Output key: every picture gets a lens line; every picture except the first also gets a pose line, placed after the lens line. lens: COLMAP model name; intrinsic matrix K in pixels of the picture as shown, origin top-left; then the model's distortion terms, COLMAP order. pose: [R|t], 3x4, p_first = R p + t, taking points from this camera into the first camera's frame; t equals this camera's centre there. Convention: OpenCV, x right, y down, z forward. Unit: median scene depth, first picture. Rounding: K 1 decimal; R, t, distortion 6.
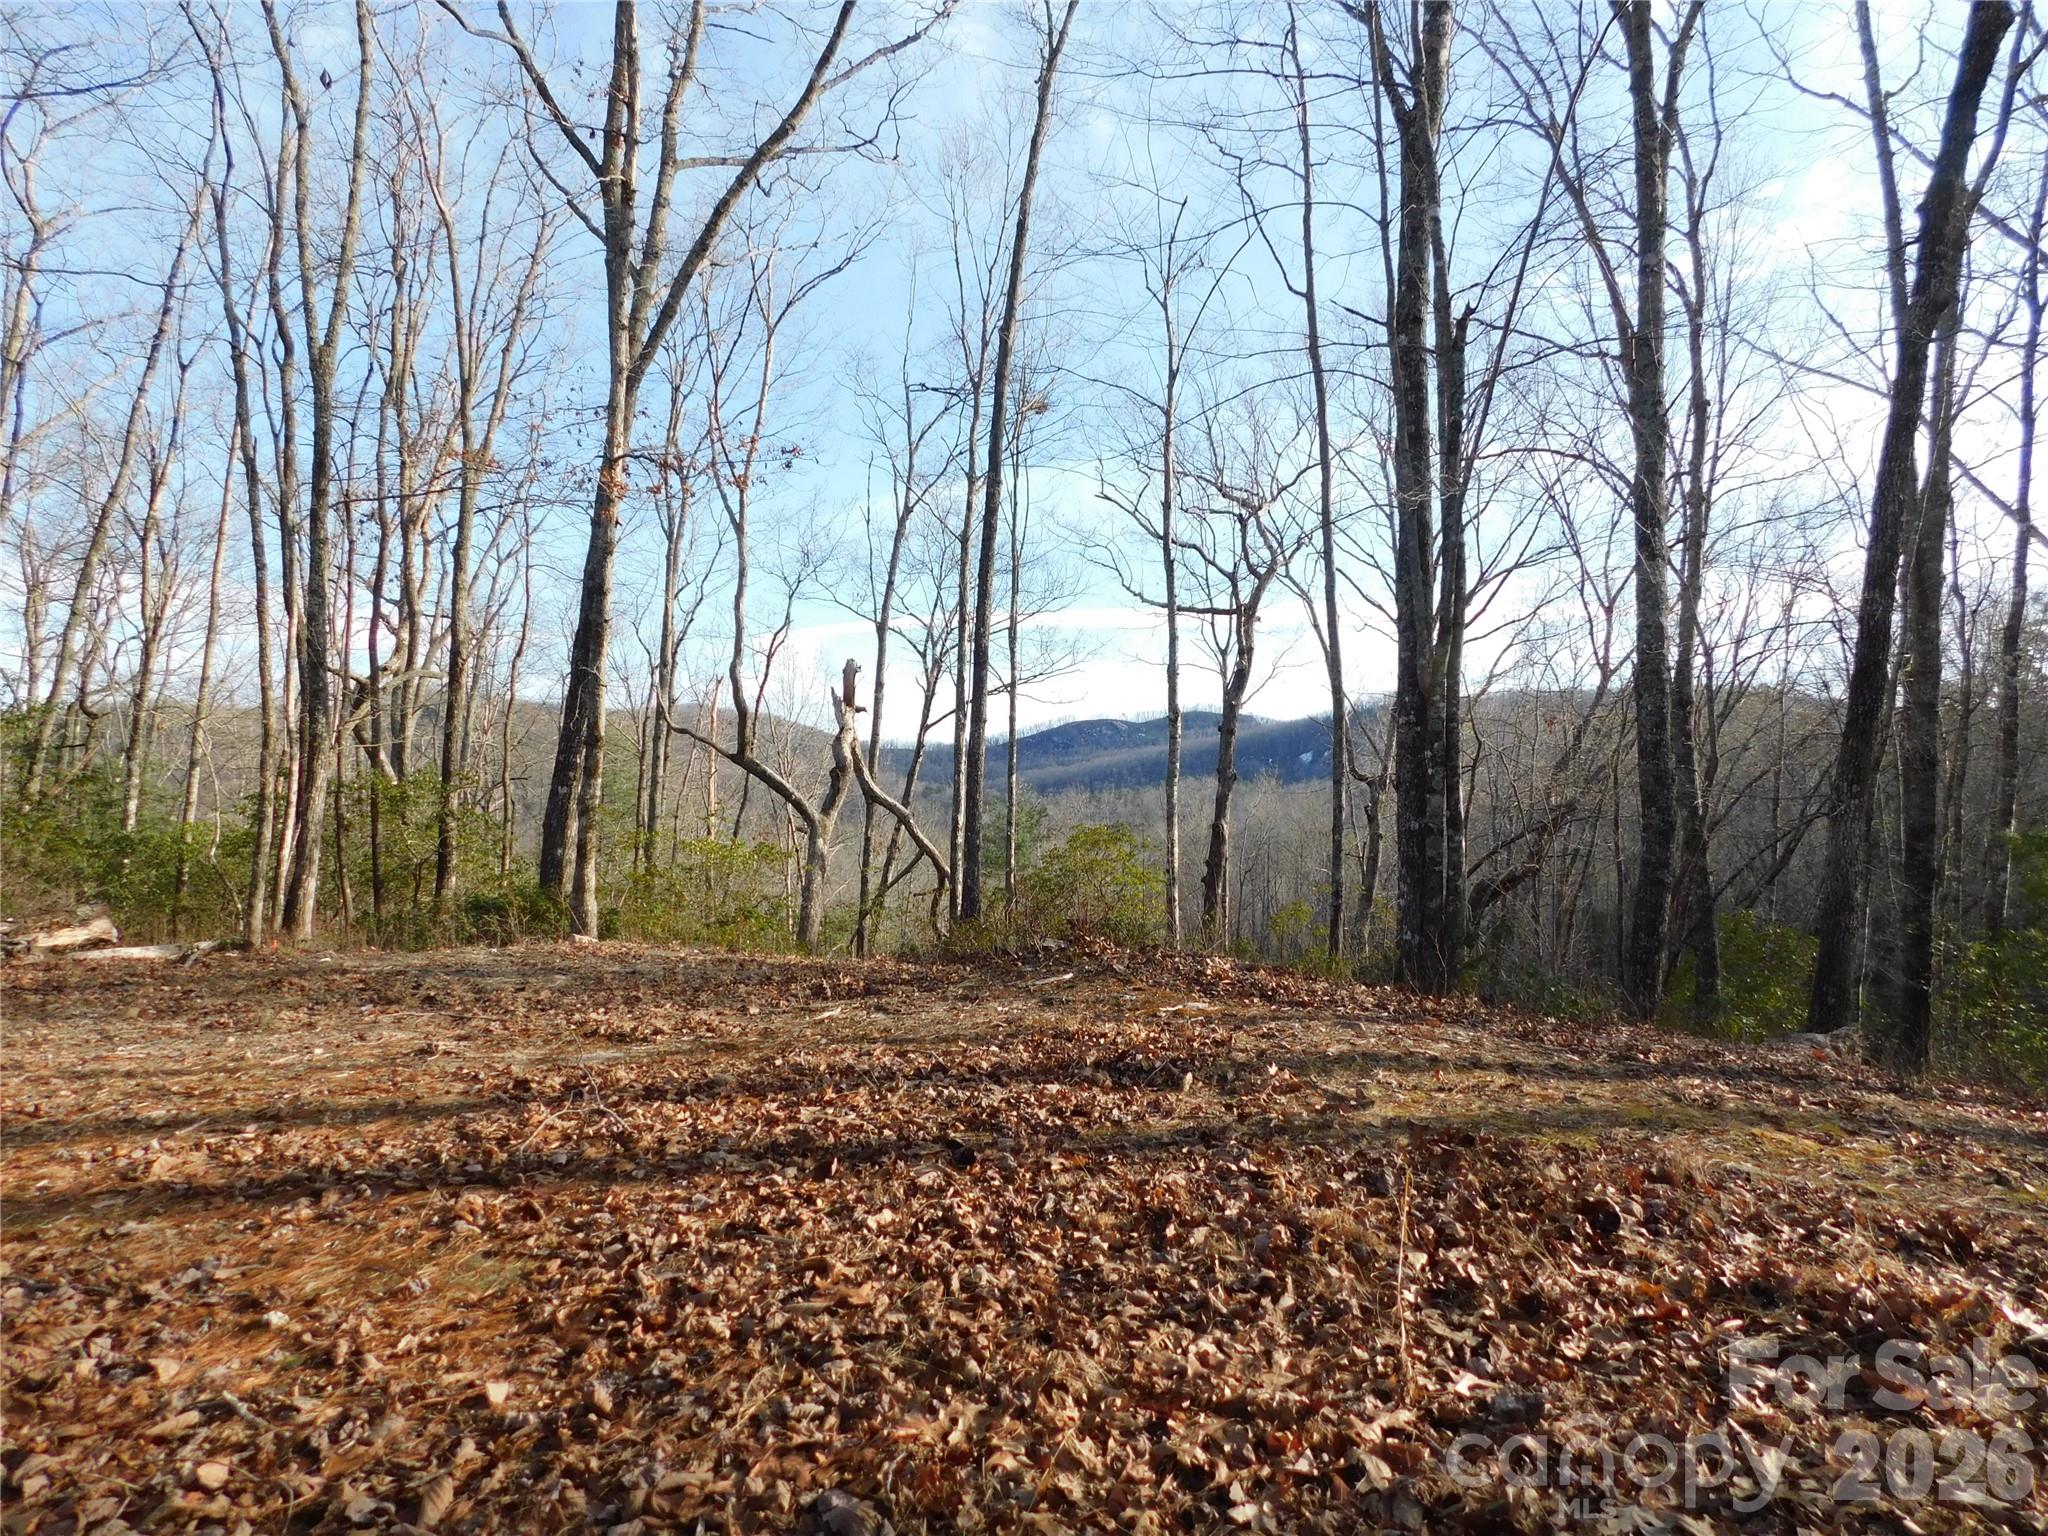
lens RADIAL K [[1395.4, 0, 1024.0], [0, 1395.4, 768.0], [0, 0, 1]] dist [-0.004610, 0.000259]
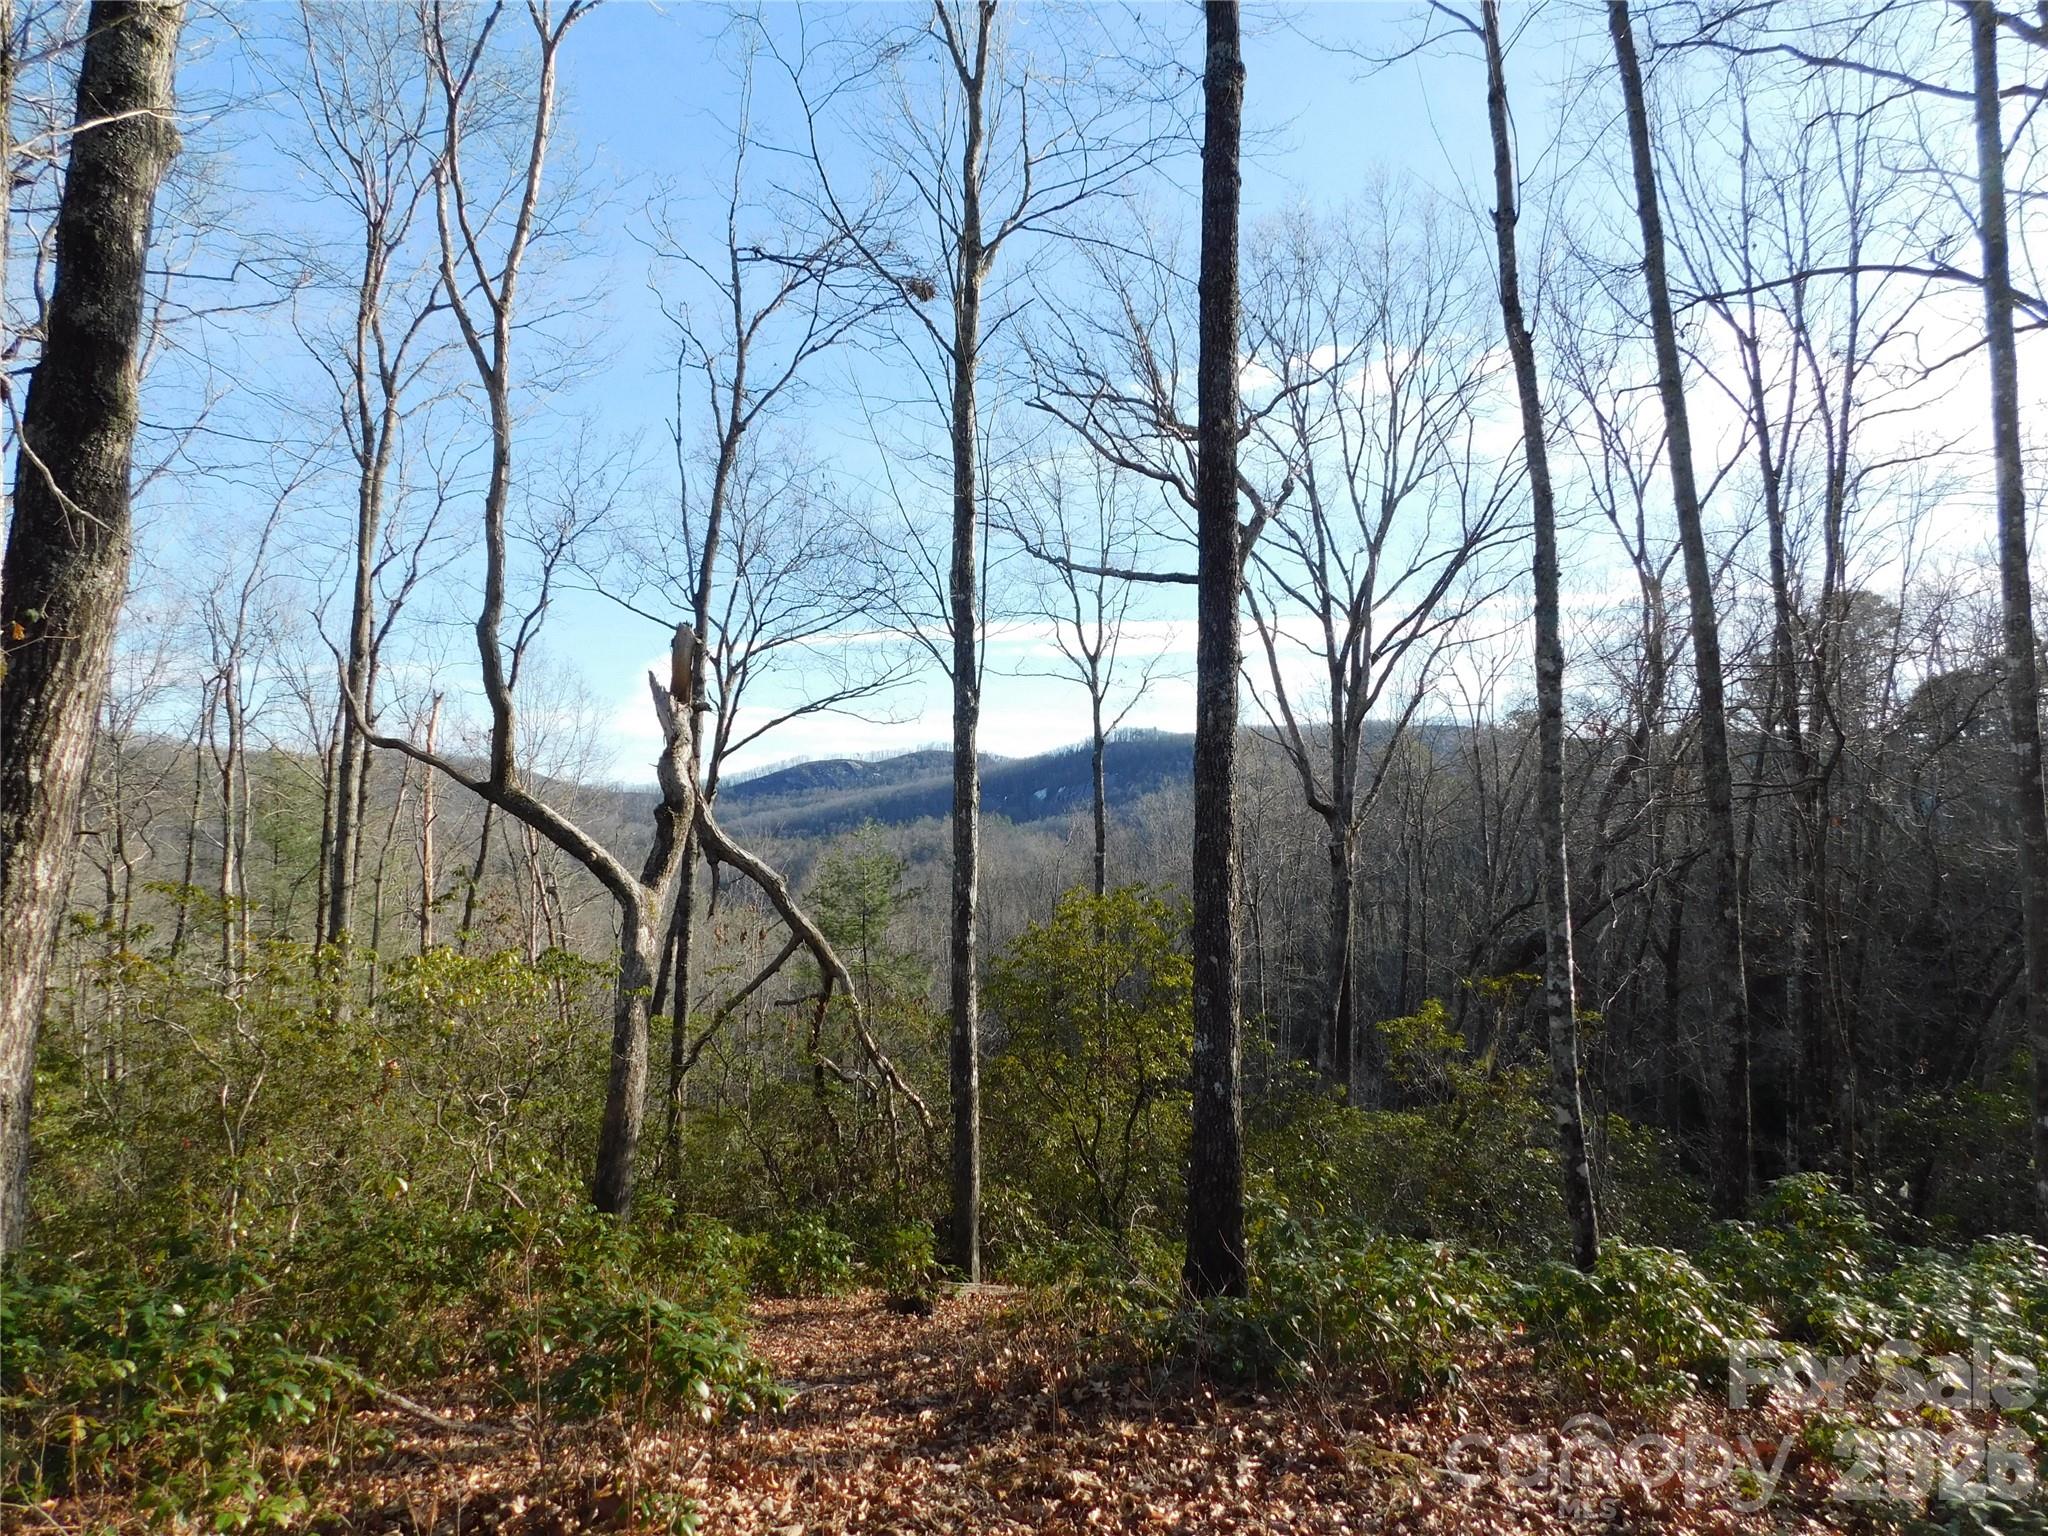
lens RADIAL K [[1412.1, 0, 1024.0], [0, 1412.1, 768.0], [0, 0, 1]] dist [0.001131, -0.000922]
pose [[0.982985, -0.008846, 0.183471, -0.073083], [0.013904, 0.999557, -0.026298, 0.001612], [-0.183157, 0.028402, 0.982673, 0.296431]]
